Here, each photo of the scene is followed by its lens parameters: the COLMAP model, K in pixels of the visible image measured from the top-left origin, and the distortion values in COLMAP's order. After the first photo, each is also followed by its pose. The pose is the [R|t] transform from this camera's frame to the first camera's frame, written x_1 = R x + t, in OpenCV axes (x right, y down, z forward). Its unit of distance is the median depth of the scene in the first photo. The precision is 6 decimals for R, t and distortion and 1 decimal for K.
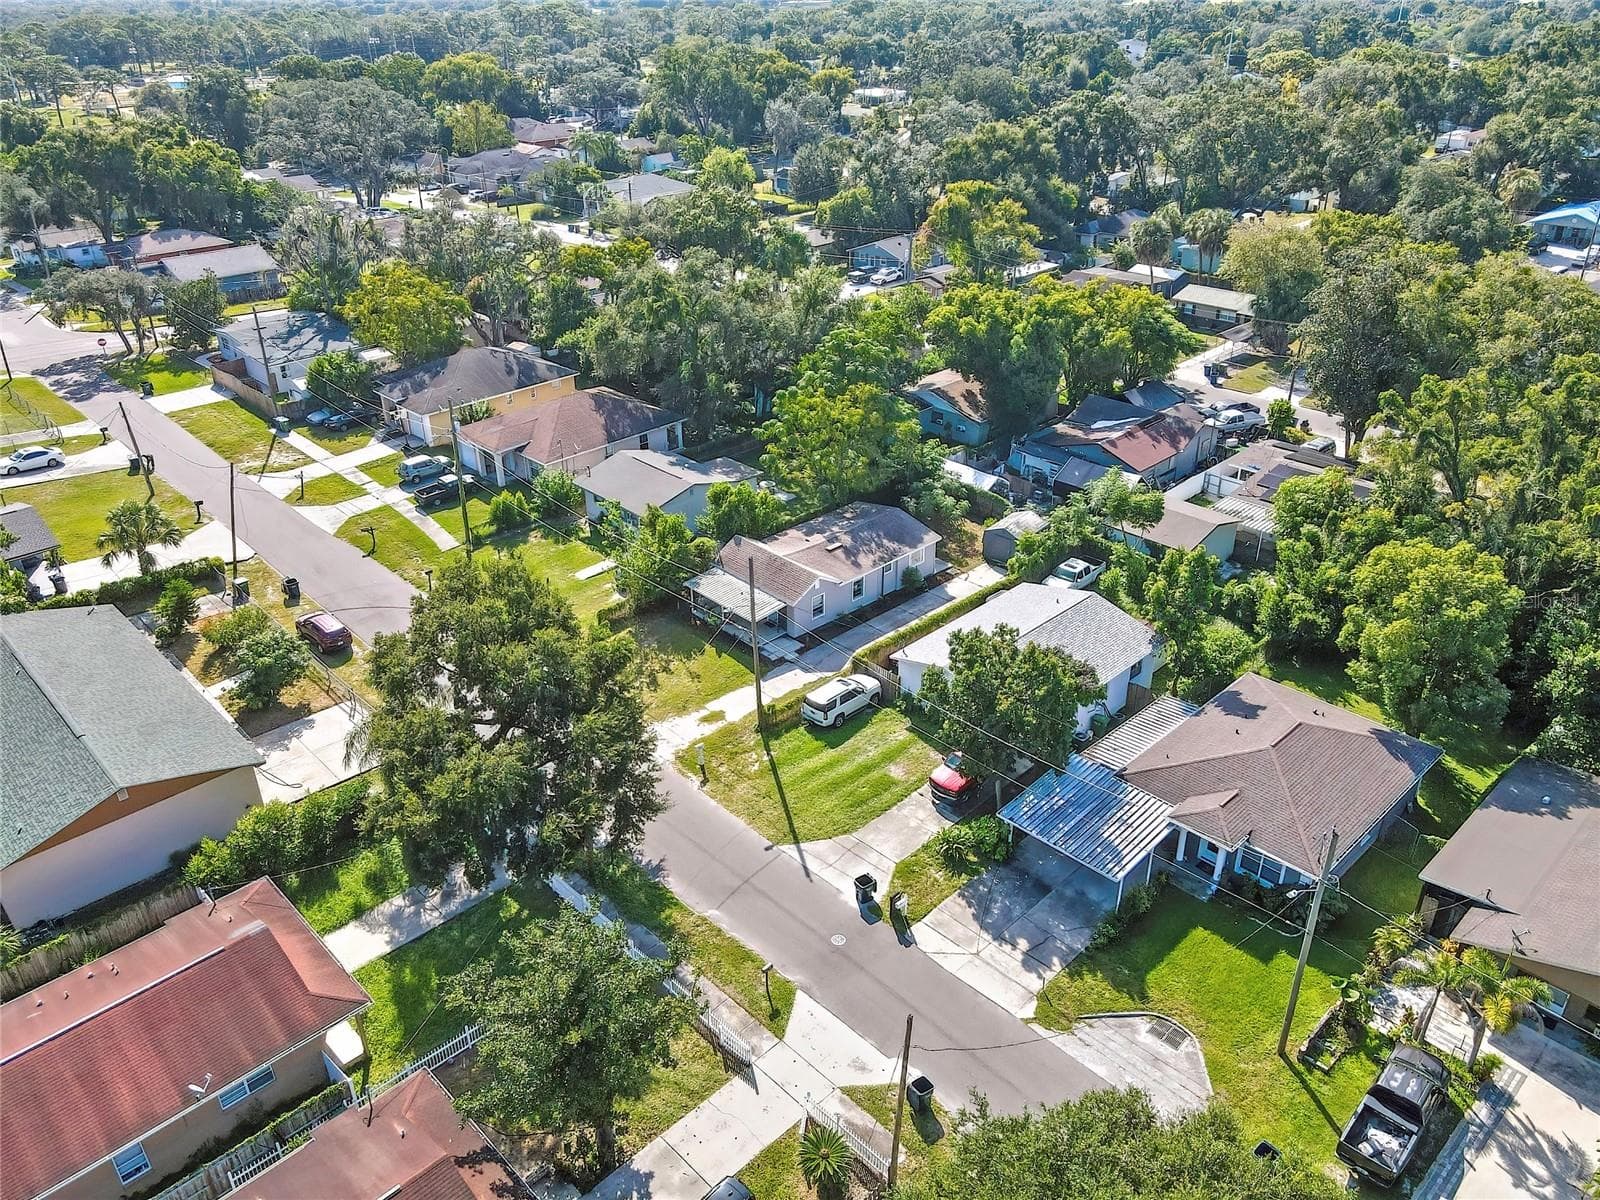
lens RADIAL K [[1176.7, 0, 792.5], [0, 1176.7, 604.1], [0, 0, 1]] dist [0.011080, 0.006479]
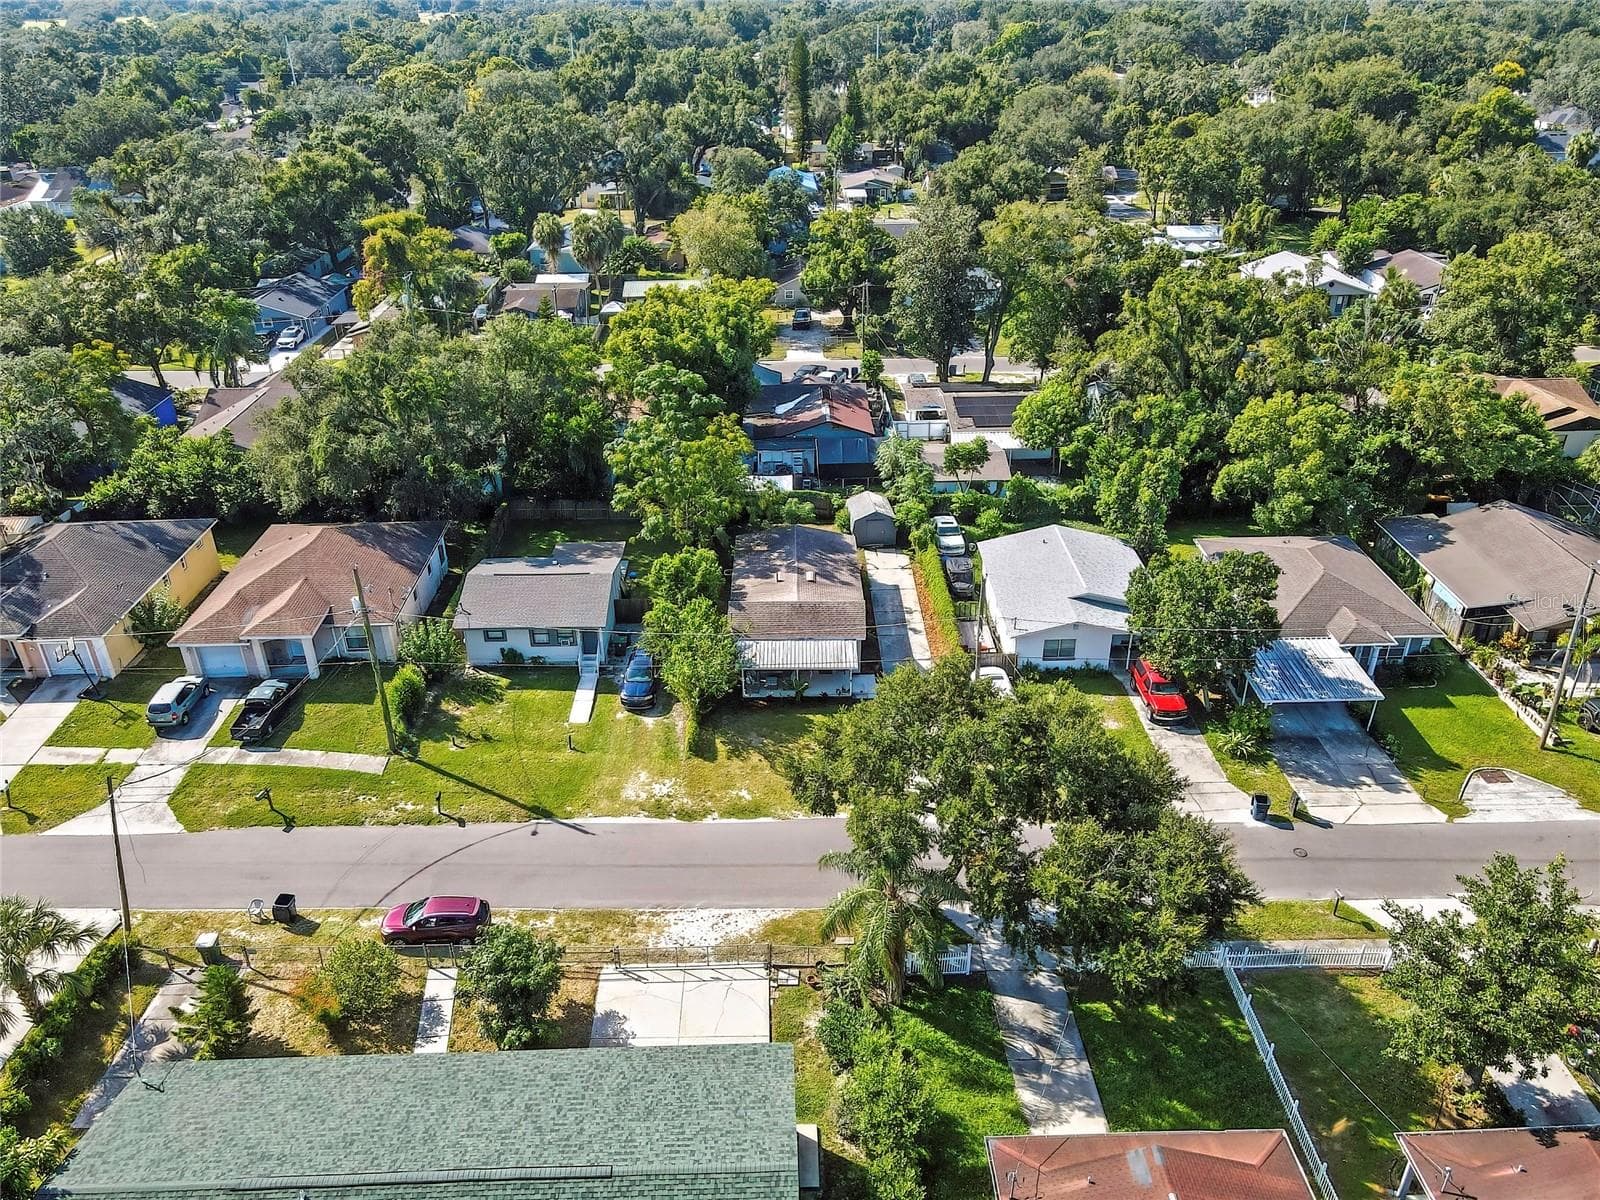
lens RADIAL K [[1176.7, 0, 792.5], [0, 1176.7, 604.1], [0, 0, 1]] dist [0.011080, 0.006479]
pose [[0.675351, -0.347425, 0.650535, -0.553100], [0.355123, 0.926286, 0.126024, -0.140977], [-0.646366, 0.145910, 0.748947, 0.278198]]
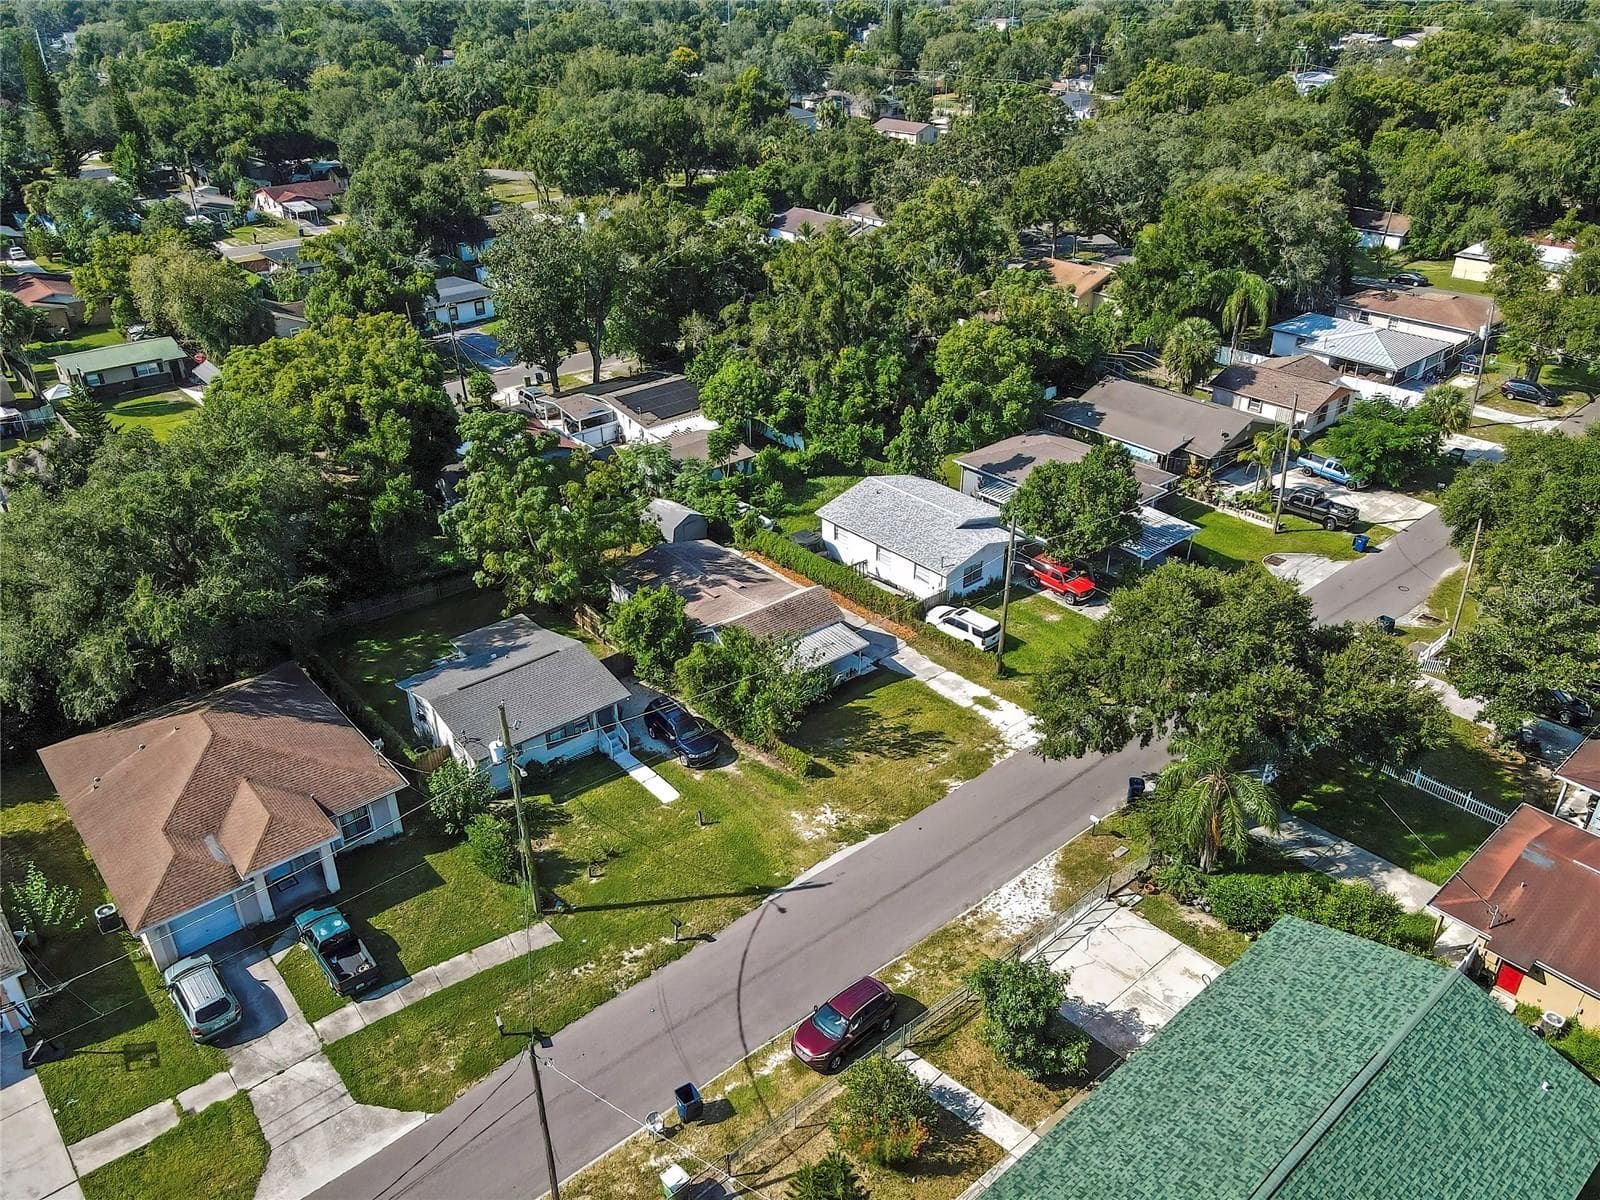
lens RADIAL K [[1176.7, 0, 792.5], [0, 1176.7, 604.1], [0, 0, 1]] dist [0.011080, 0.006479]
pose [[0.049265, -0.472929, 0.879722, -0.722519], [0.484607, 0.781487, 0.392981, -0.348662], [-0.873344, 0.406959, 0.267685, 0.663466]]
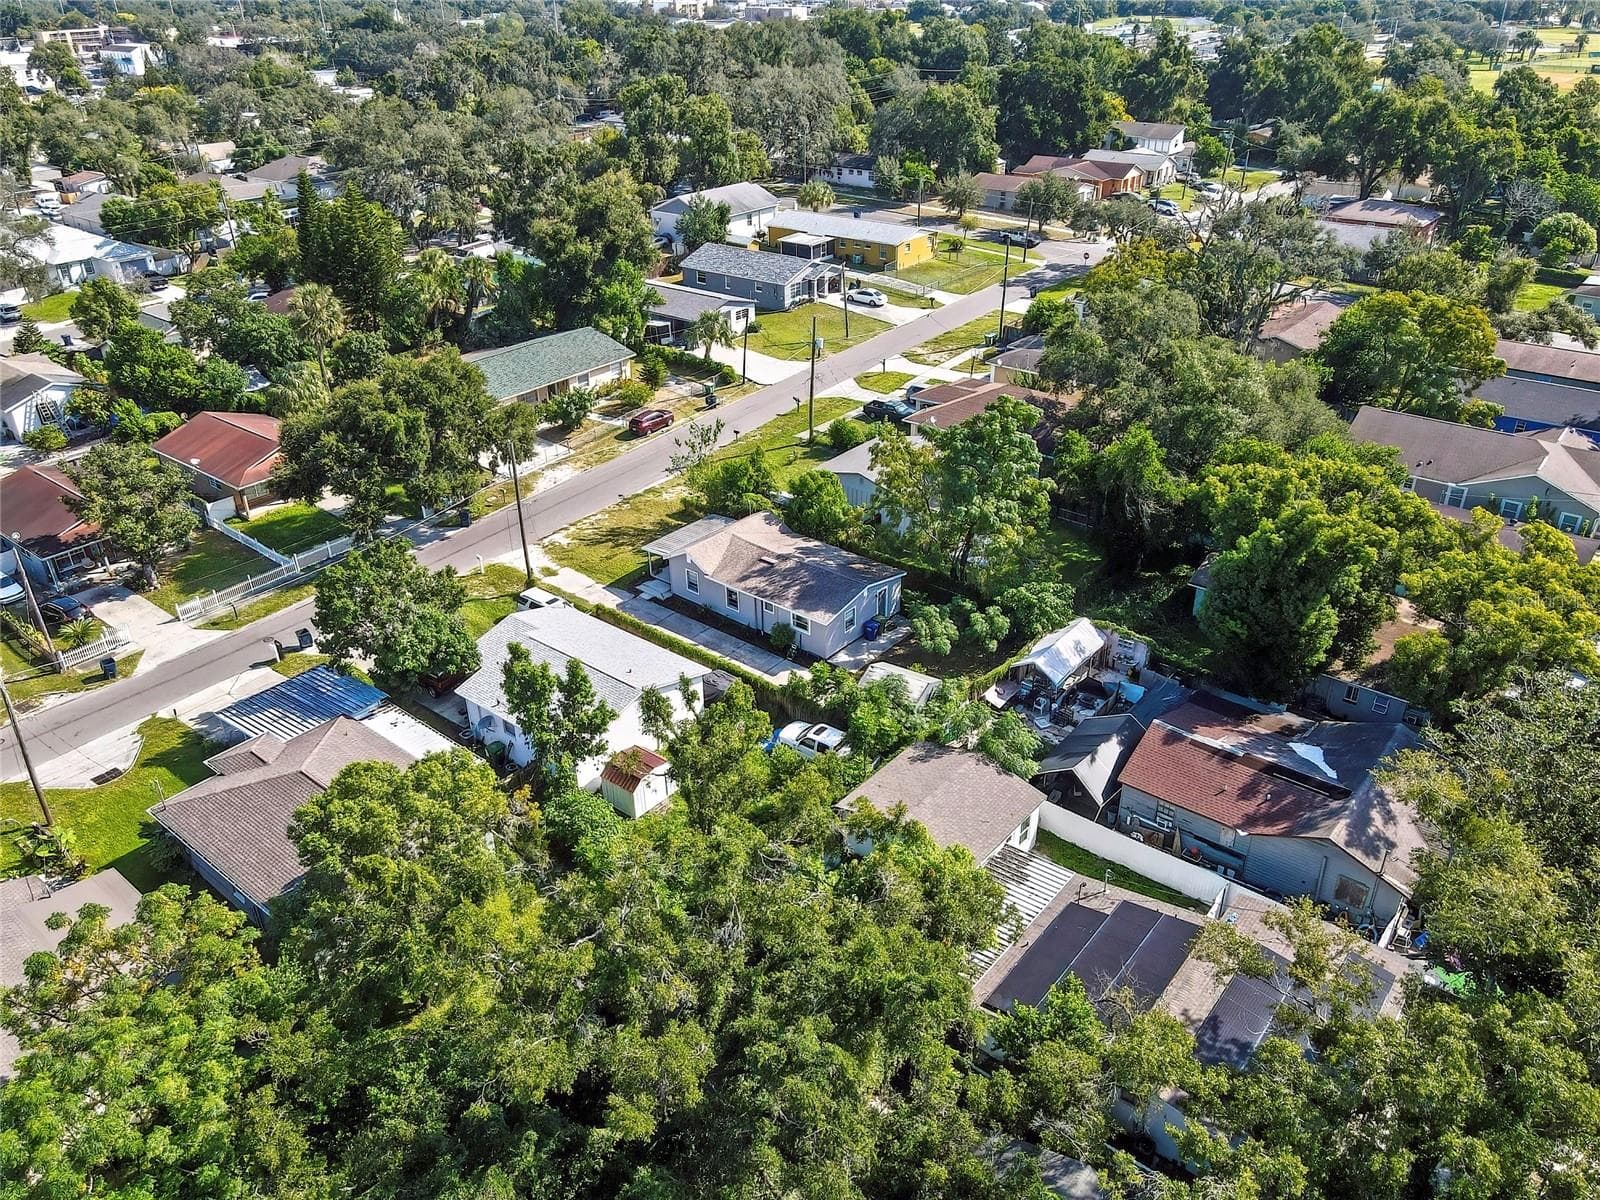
lens RADIAL K [[1176.7, 0, 792.5], [0, 1176.7, 604.1], [0, 0, 1]] dist [0.011080, 0.006479]
pose [[0.121165, 0.494241, -0.860840, 0.821025], [-0.464170, 0.794783, 0.390982, -0.376166], [0.877420, 0.352202, 0.325711, 0.659027]]
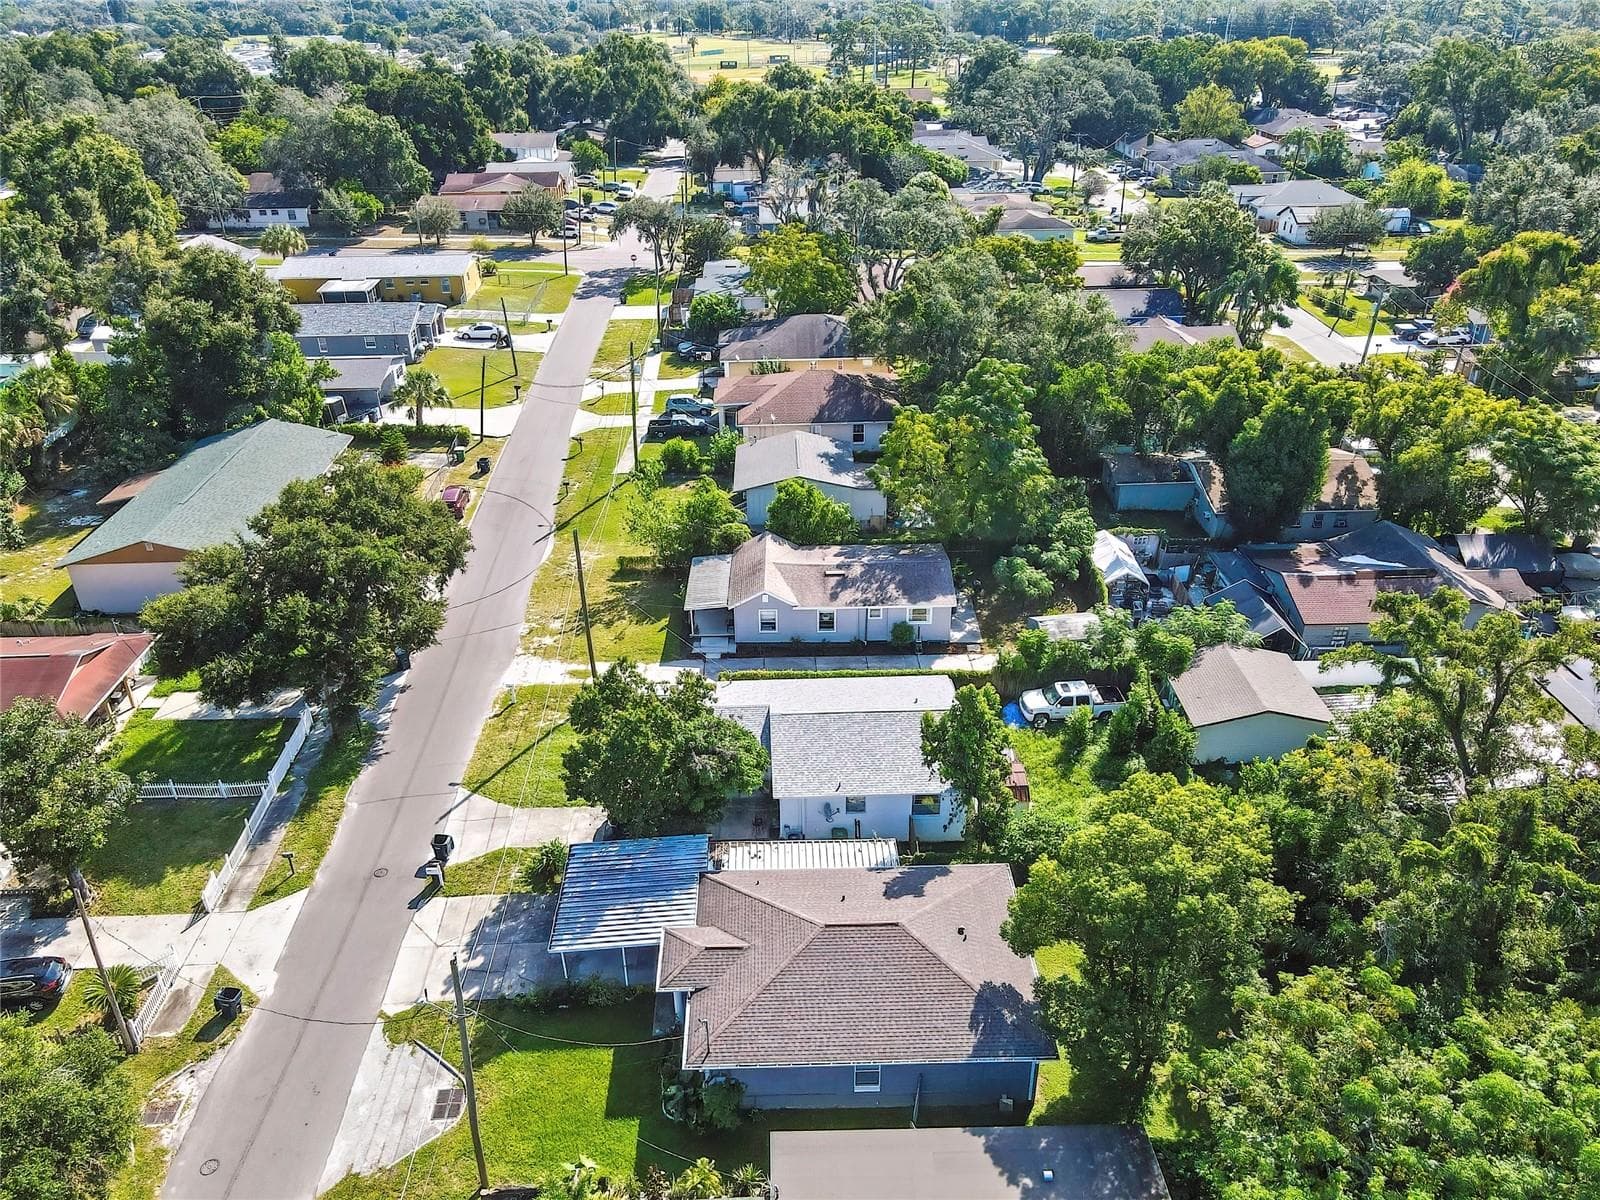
lens RADIAL K [[1176.7, 0, 792.5], [0, 1176.7, 604.1], [0, 0, 1]] dist [0.011080, 0.006479]
pose [[0.739575, 0.329398, -0.586963, 0.529703], [-0.320200, 0.939247, 0.123643, -0.121103], [0.592031, 0.096503, 0.800117, 0.207651]]
